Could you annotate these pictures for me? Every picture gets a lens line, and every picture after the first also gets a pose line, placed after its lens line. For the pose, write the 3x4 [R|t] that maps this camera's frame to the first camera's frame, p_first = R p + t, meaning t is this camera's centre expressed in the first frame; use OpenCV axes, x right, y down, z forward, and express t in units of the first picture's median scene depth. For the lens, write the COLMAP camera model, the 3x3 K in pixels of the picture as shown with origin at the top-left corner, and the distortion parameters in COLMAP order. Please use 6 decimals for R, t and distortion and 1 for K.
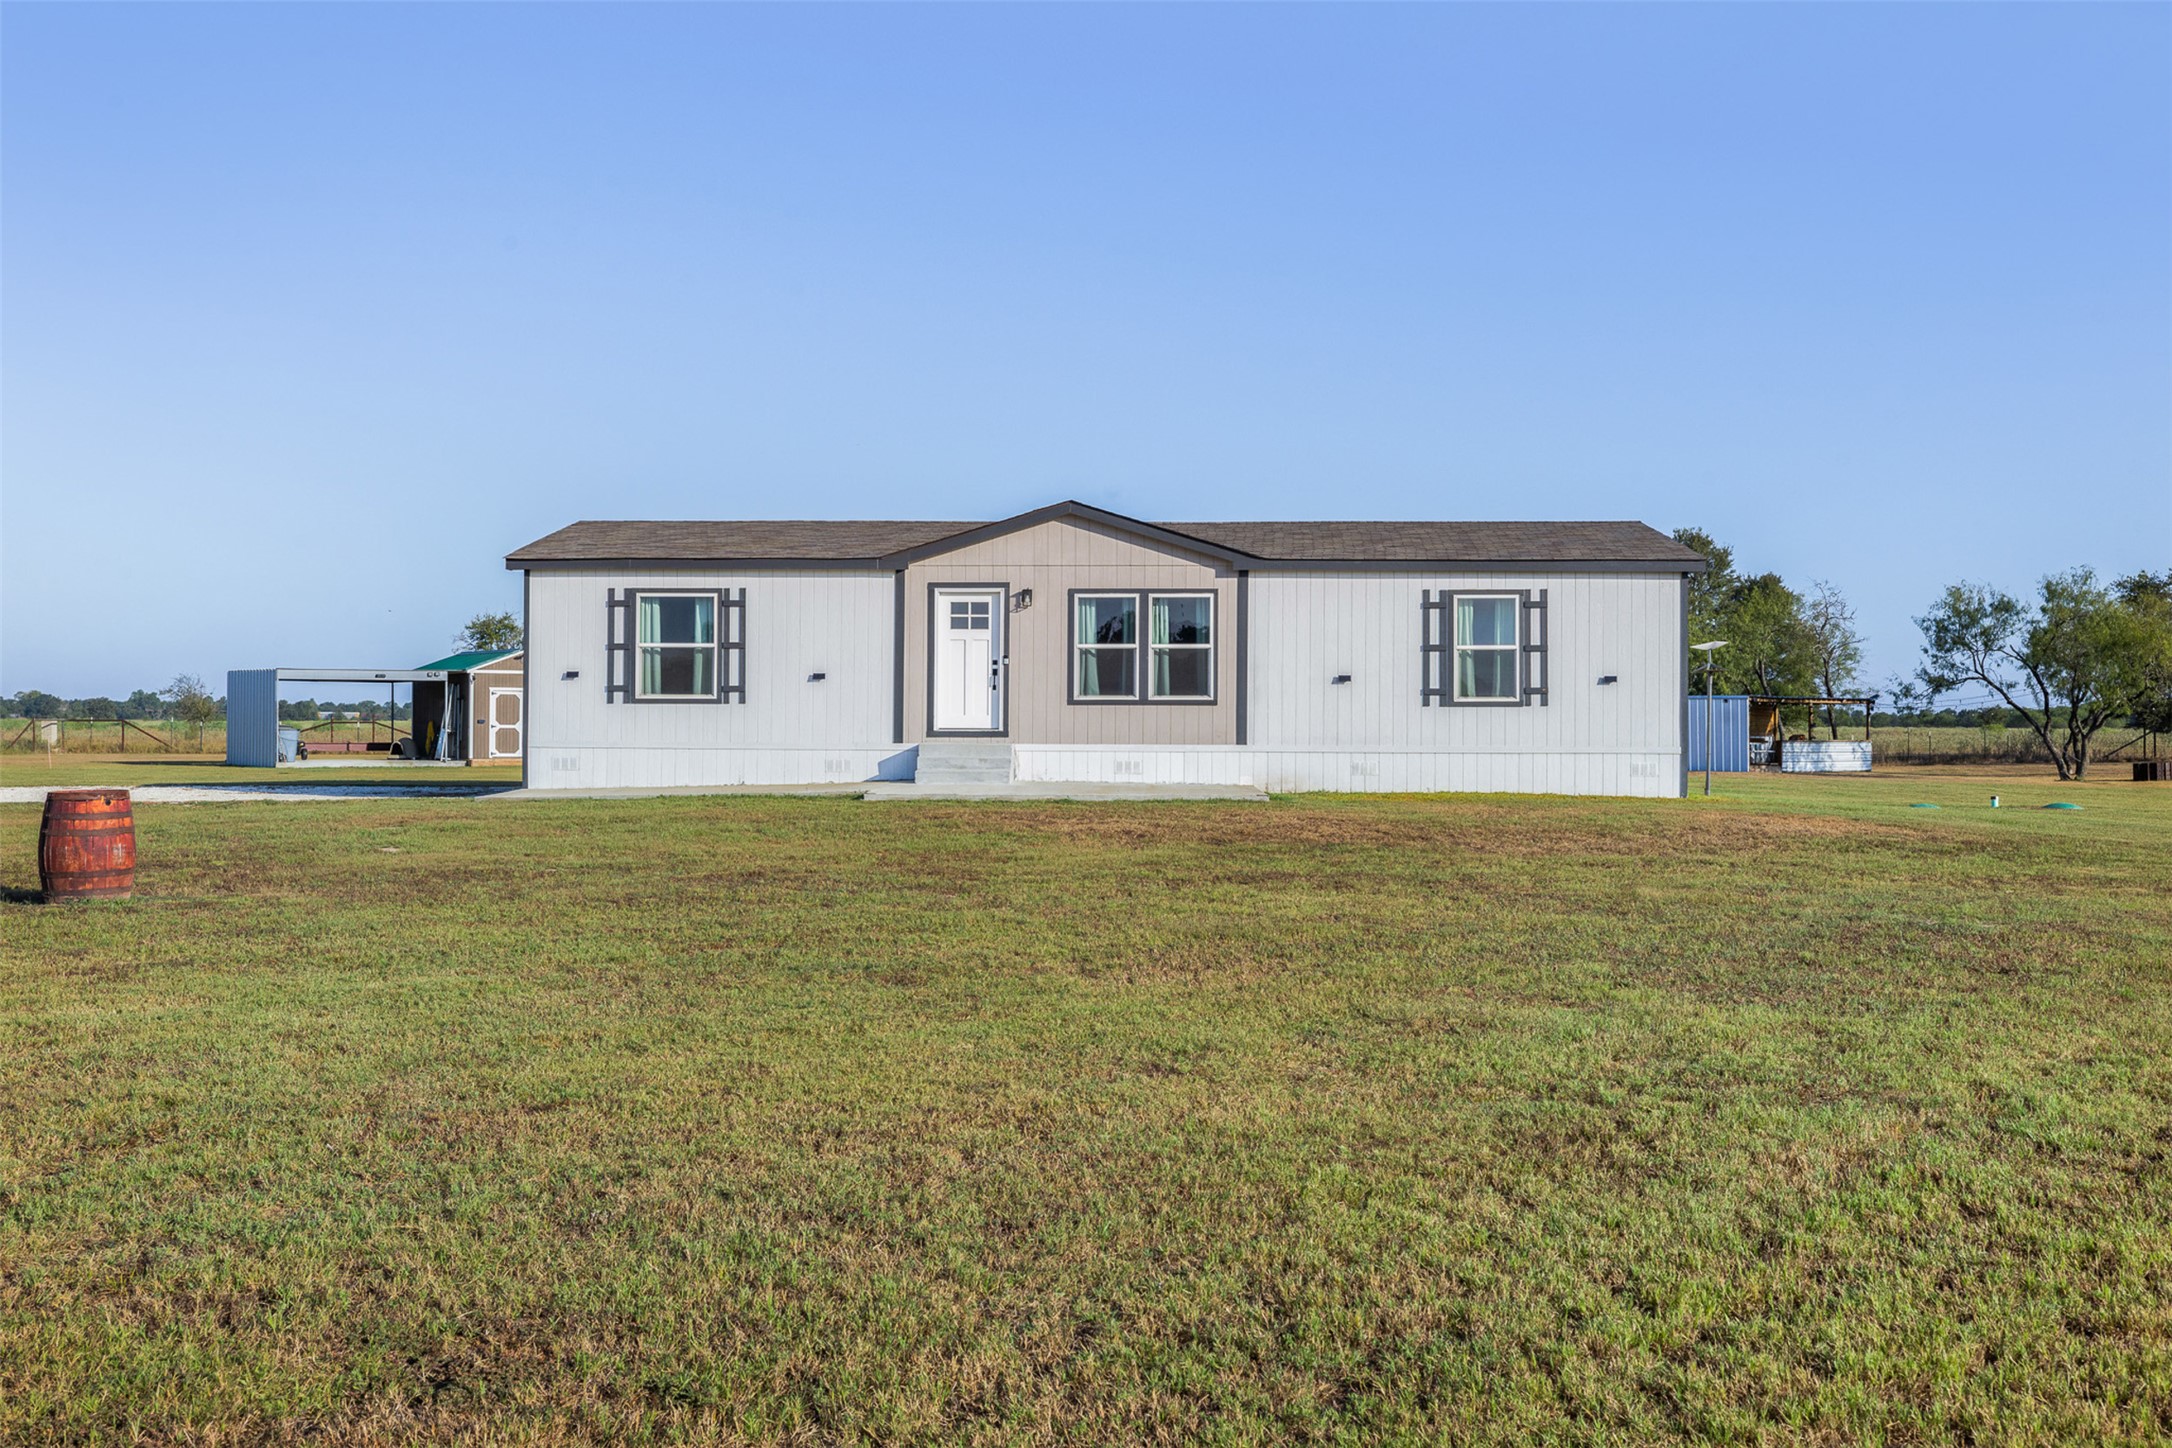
lens RADIAL K [[2084.0, 0, 1086.0], [0, 2084.0, 724.0], [0, 0, 1]] dist [-0.020580, 0.020887]
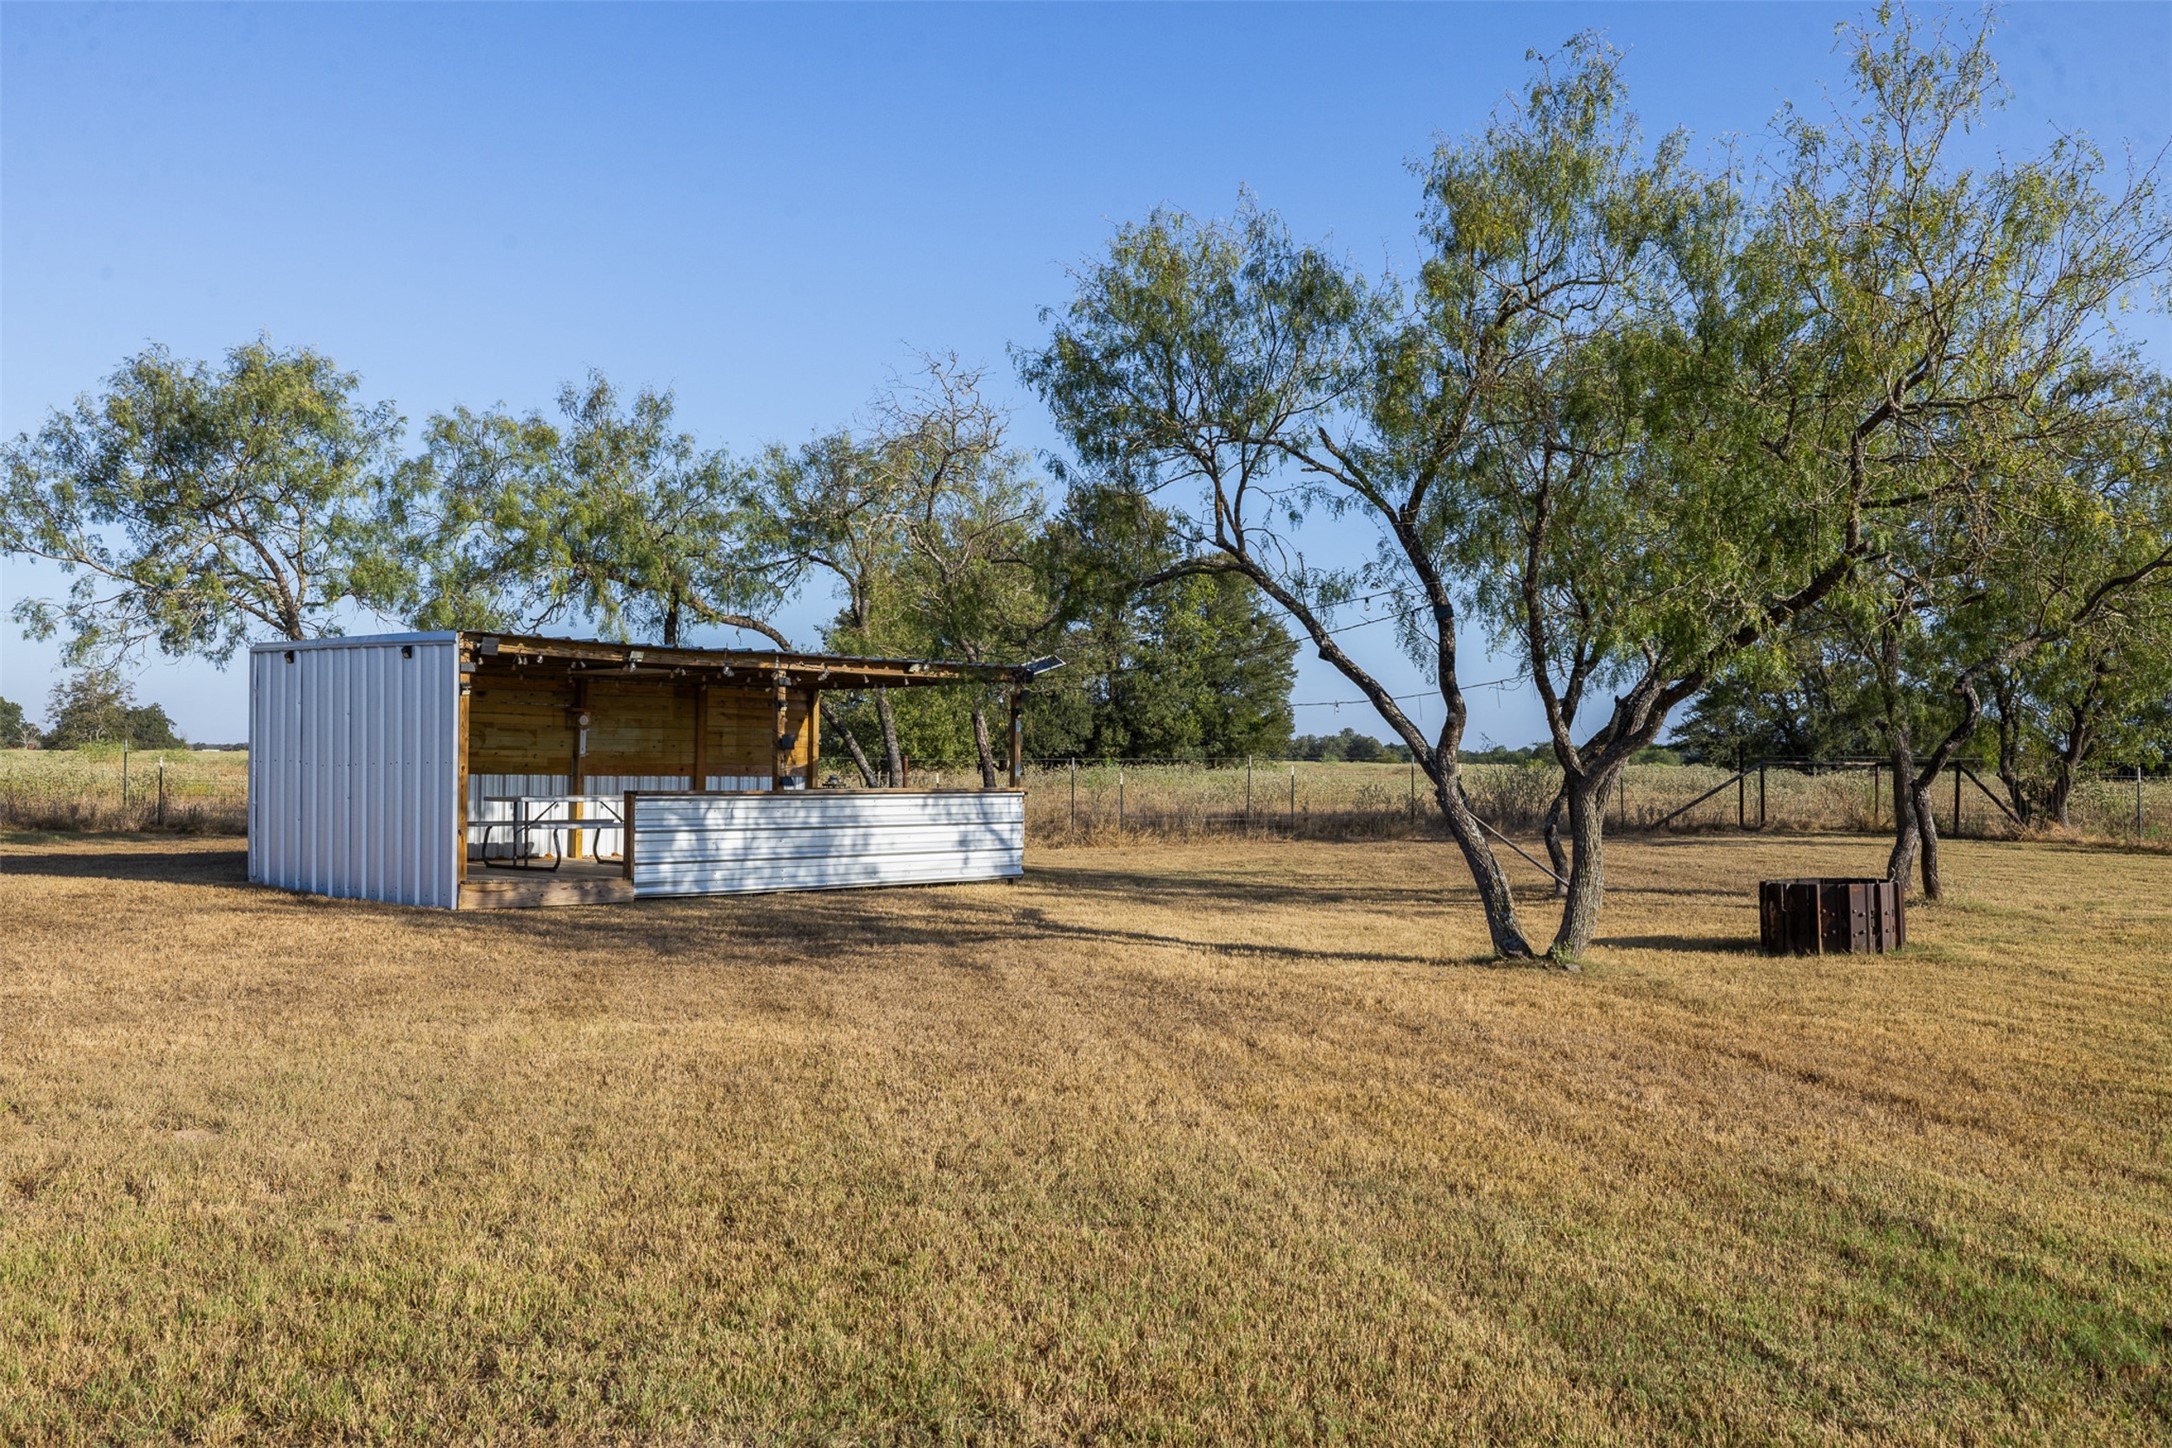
lens RADIAL K [[1989.4, 0, 1086.0], [0, 1989.4, 724.0], [0, 0, 1]] dist [0.004937, 0.000335]
pose [[0.980801, 0.007469, 0.194868, 0.367706], [-0.004585, 0.999873, -0.015249, 0.003240], [-0.194957, 0.014063, 0.980711, 0.760432]]
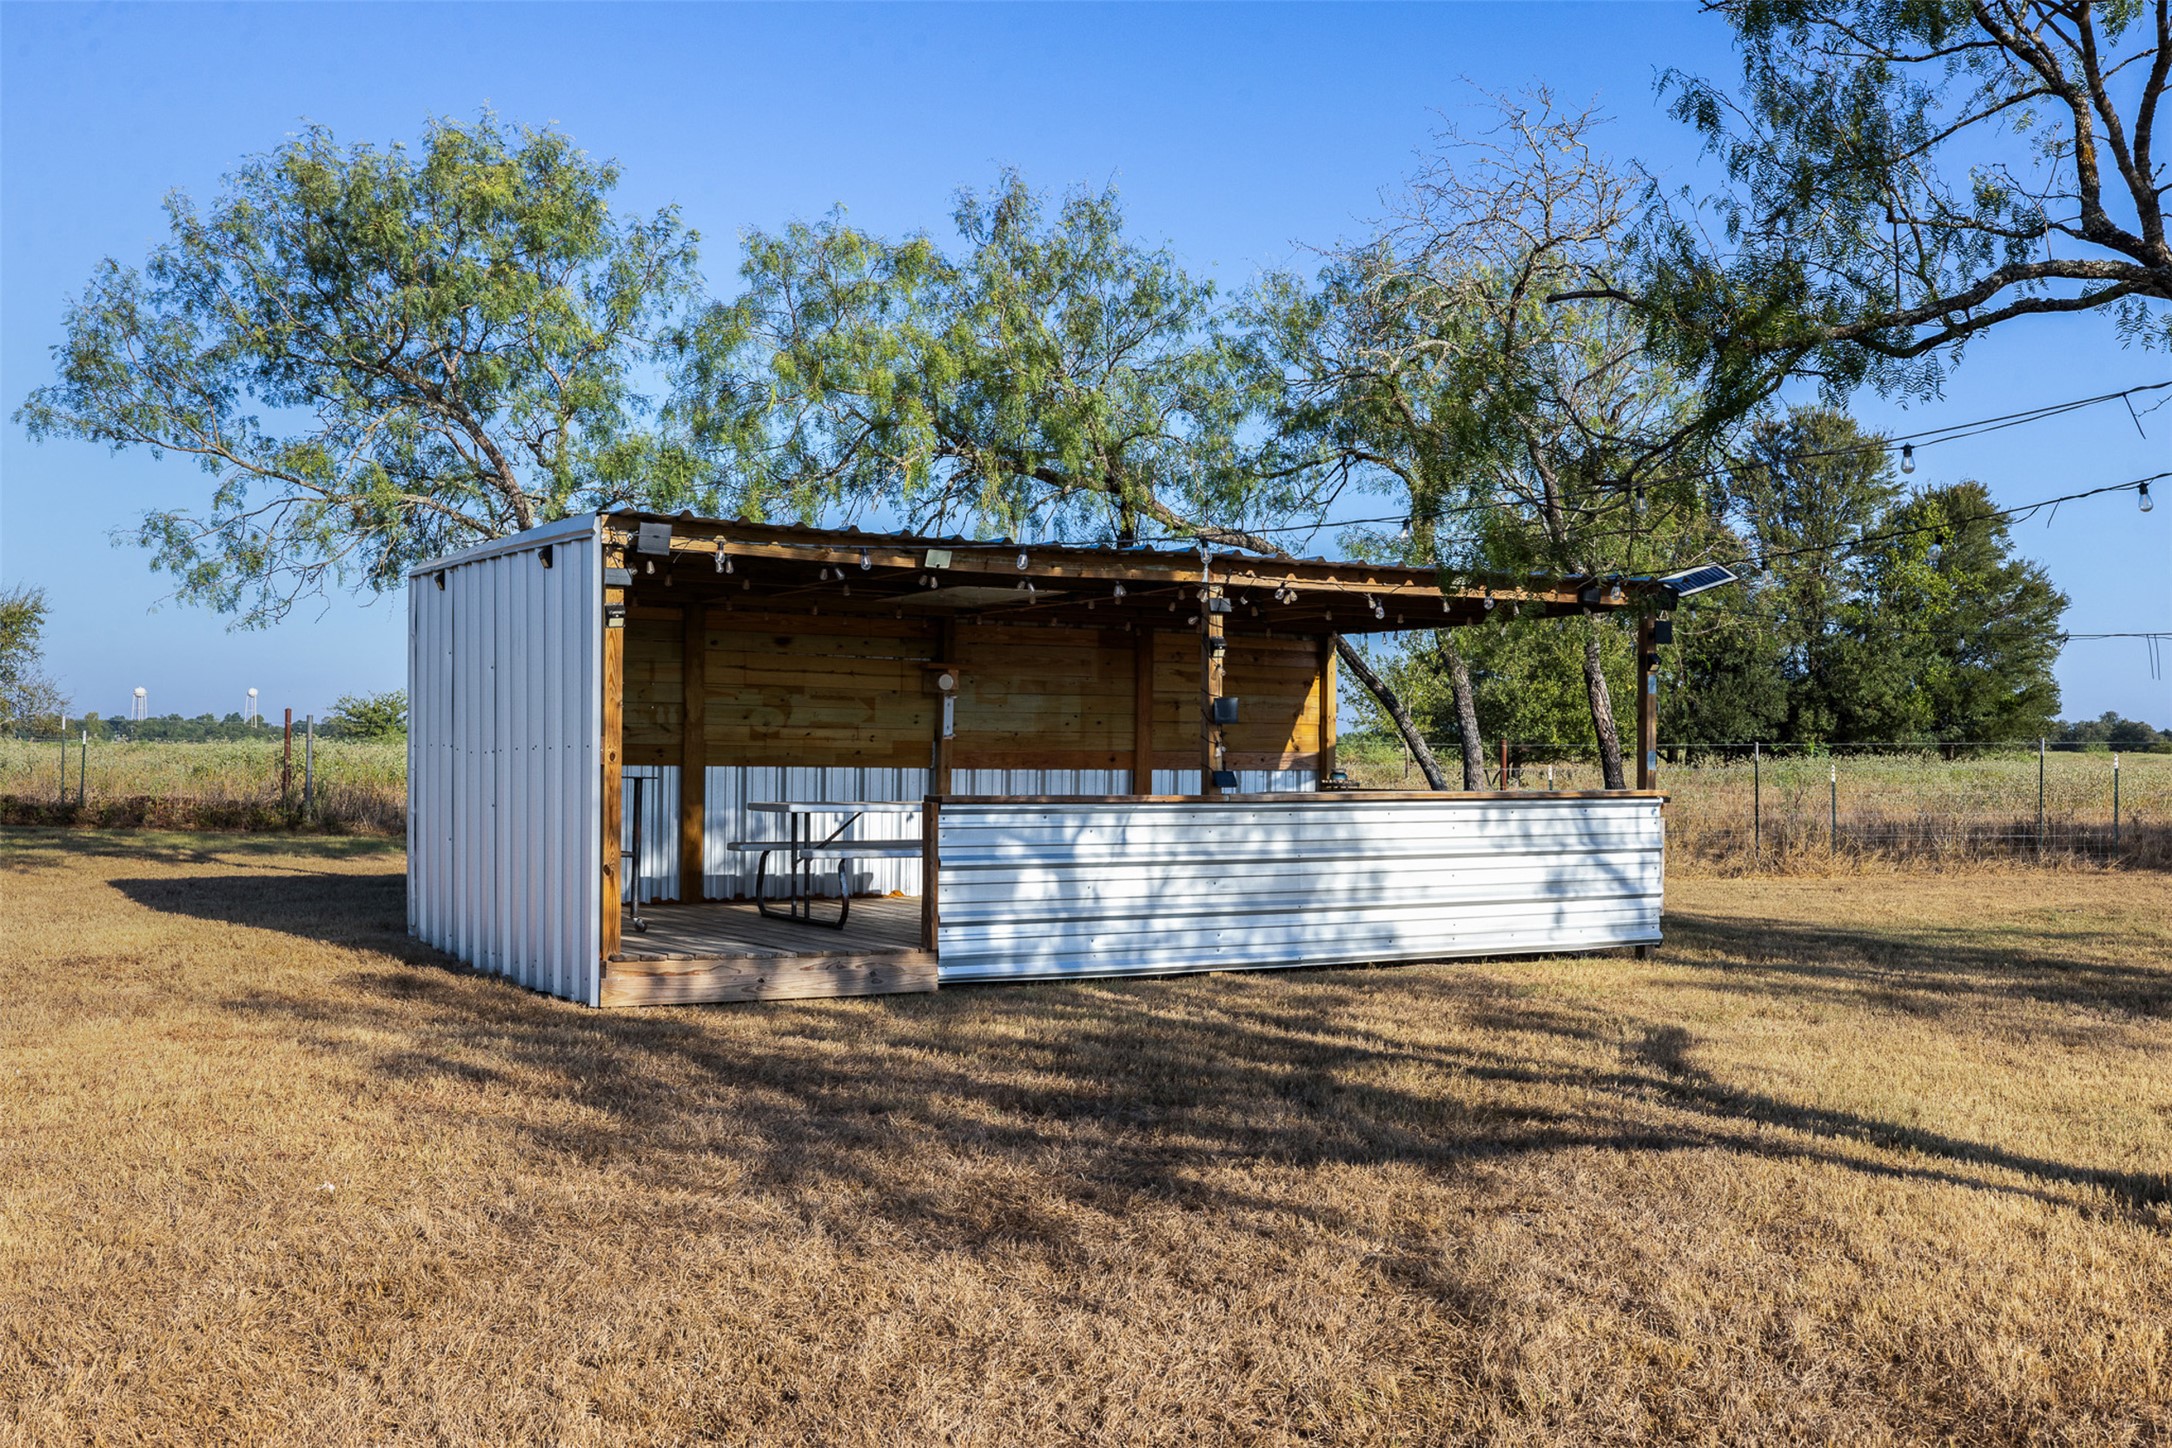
lens RADIAL K [[2084.0, 0, 1086.0], [0, 2084.0, 724.0], [0, 0, 1]] dist [-0.020580, 0.020887]
pose [[0.992087, -0.000146, -0.125550, 0.396293], [-0.001103, 0.999951, -0.009880, 0.004694], [0.125545, 0.009940, 0.992038, 0.901644]]
